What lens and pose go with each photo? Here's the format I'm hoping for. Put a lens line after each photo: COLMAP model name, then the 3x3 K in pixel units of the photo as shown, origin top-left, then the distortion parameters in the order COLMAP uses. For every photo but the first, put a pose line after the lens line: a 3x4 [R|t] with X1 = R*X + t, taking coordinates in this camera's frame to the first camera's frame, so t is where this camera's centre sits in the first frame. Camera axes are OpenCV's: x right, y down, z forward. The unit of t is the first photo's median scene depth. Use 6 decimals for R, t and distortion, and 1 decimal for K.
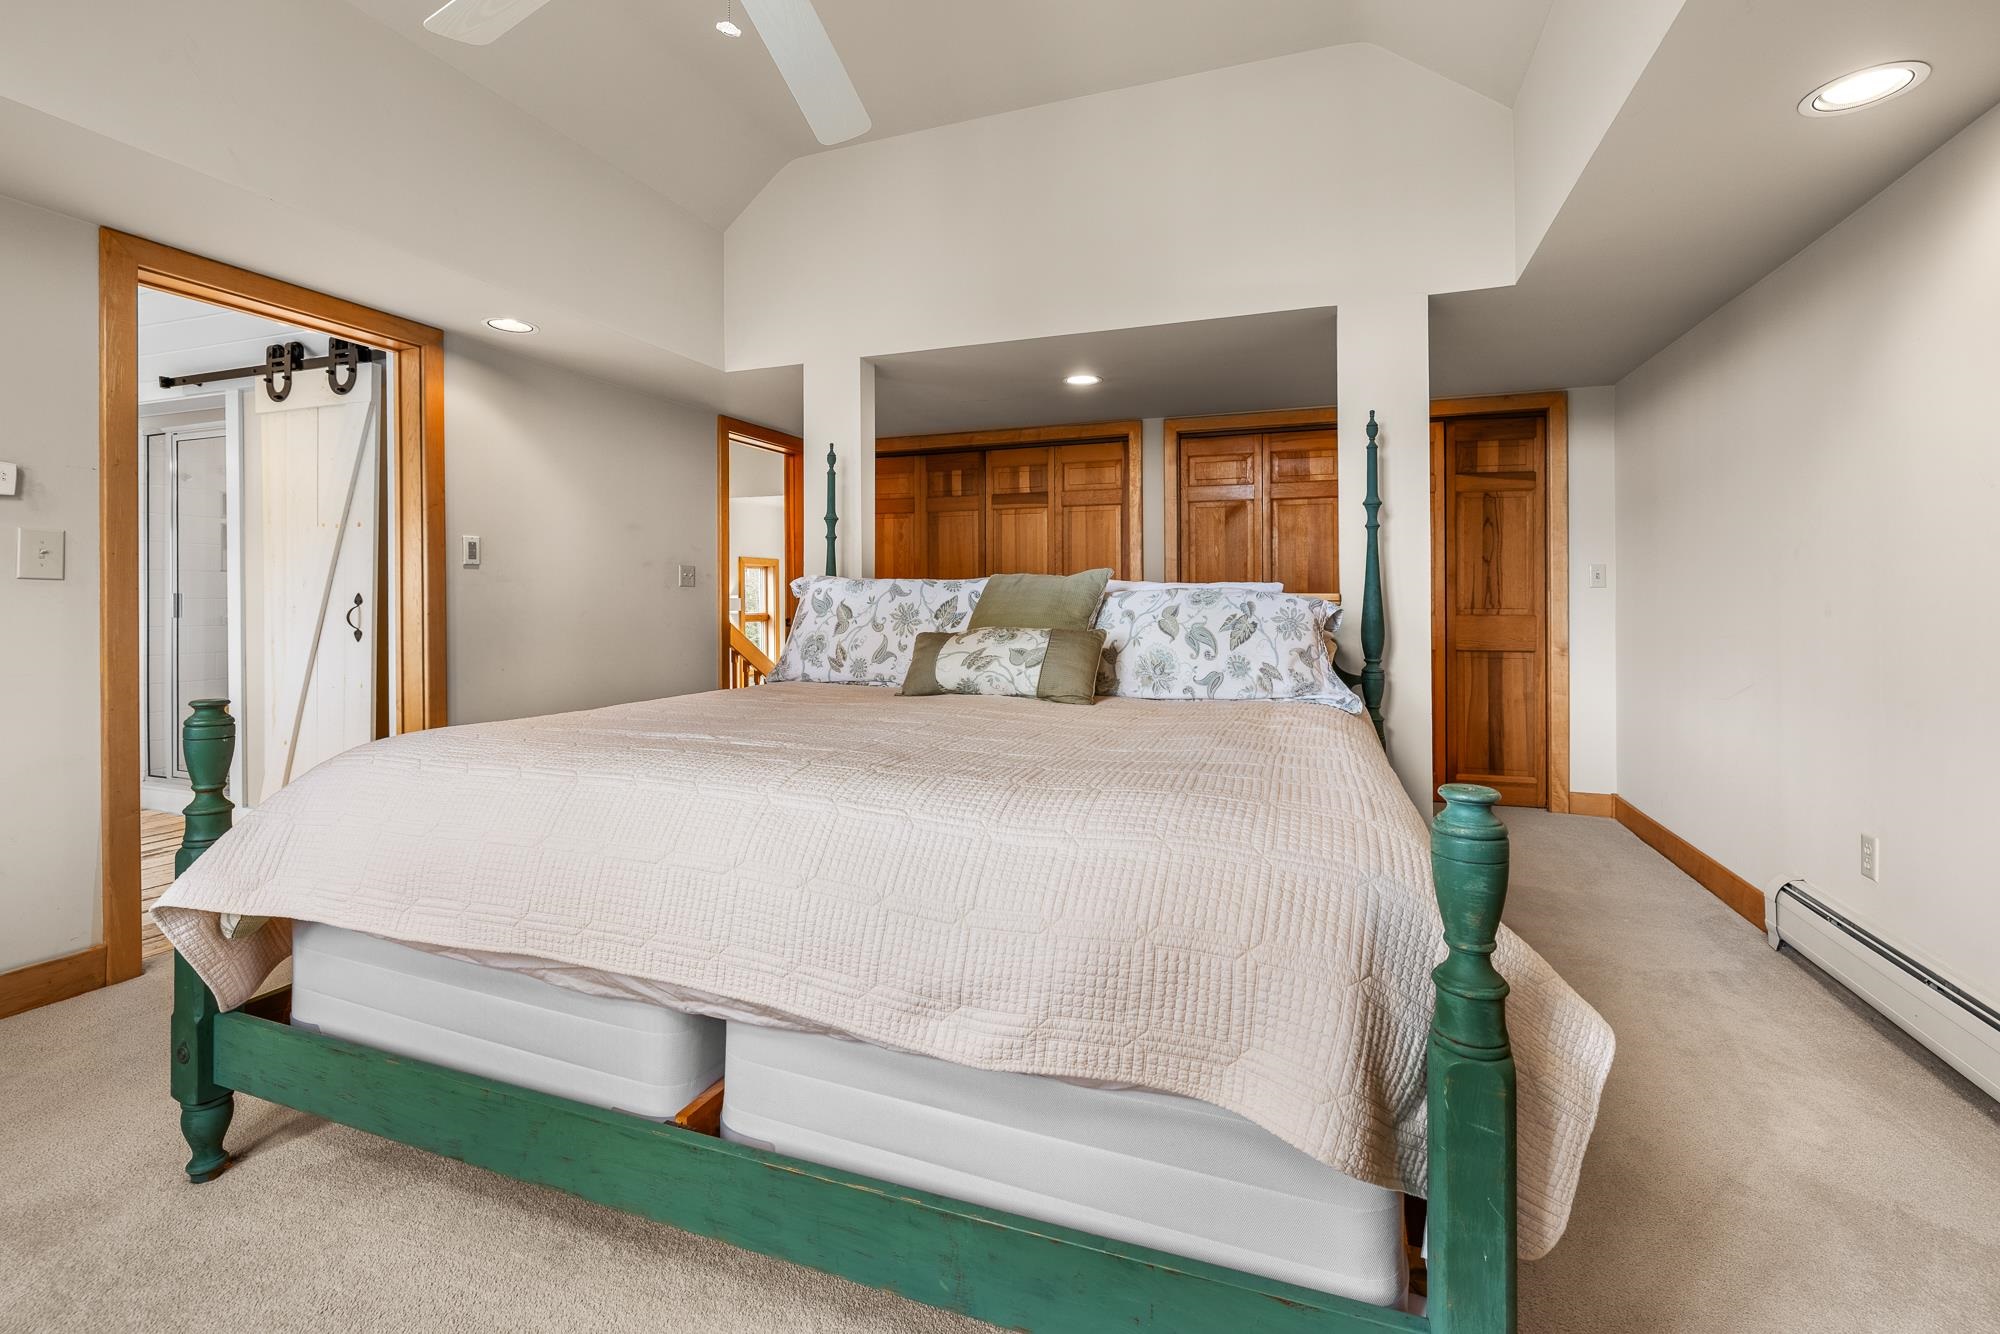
lens RADIAL K [[848.7, 0, 1022.7], [0, 848.7, 596.3], [0, 0, 1]] dist [-0.000873, 0.000506]
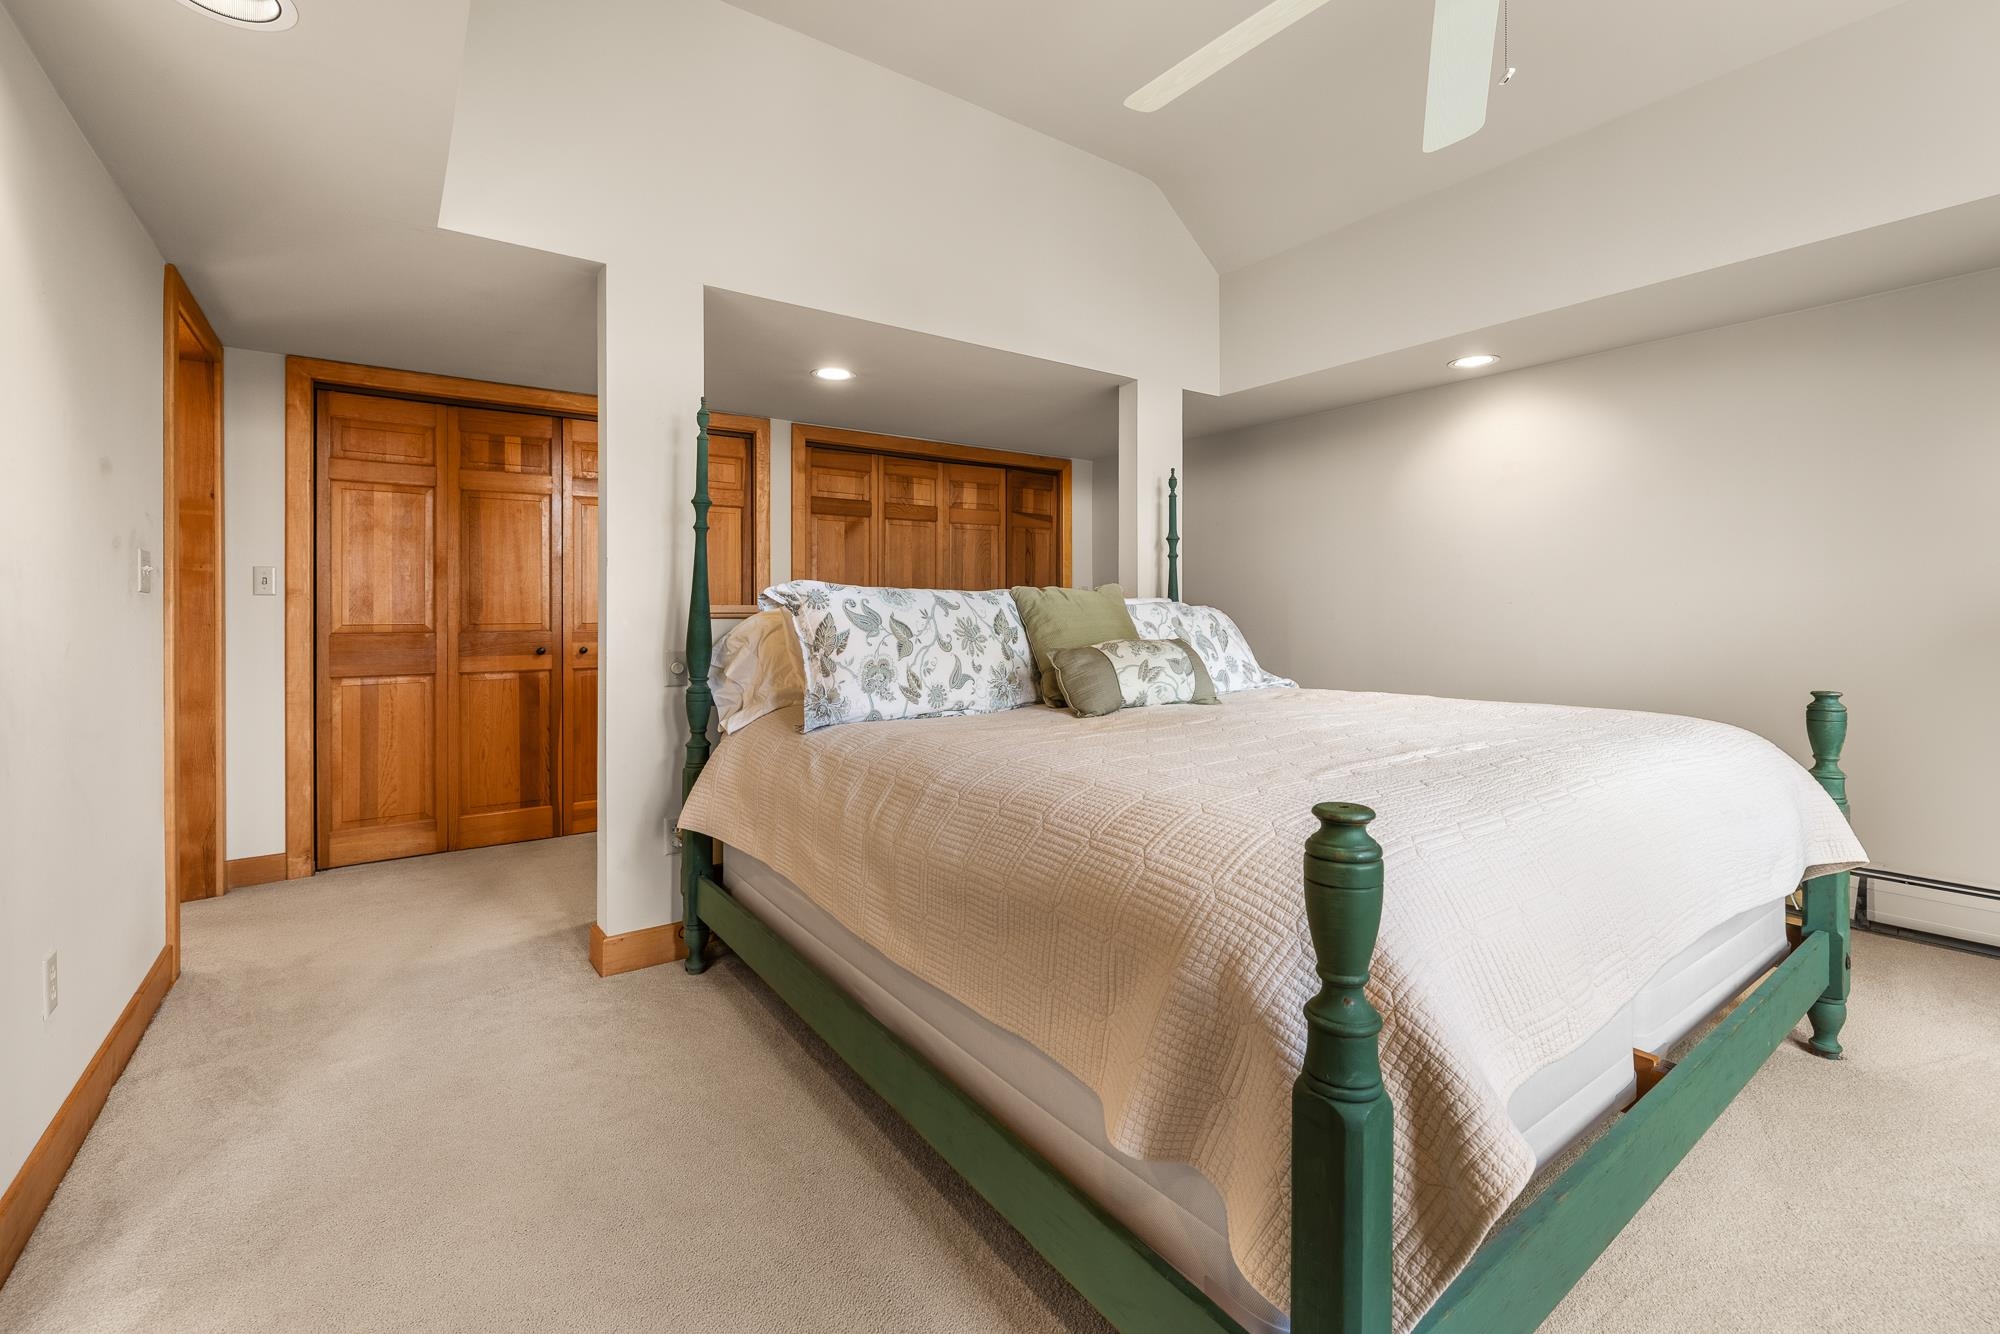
lens RADIAL K [[848.7, 0, 978.5], [0, 848.7, 606.7], [0, 0, 1]] dist [-0.000873, 0.000506]
pose [[0.578451, 0.001132, 0.815716, -0.834735], [0.001992, 0.999994, -0.002801, -0.000503], [-0.815715, 0.003245, 0.578445, 0.483220]]
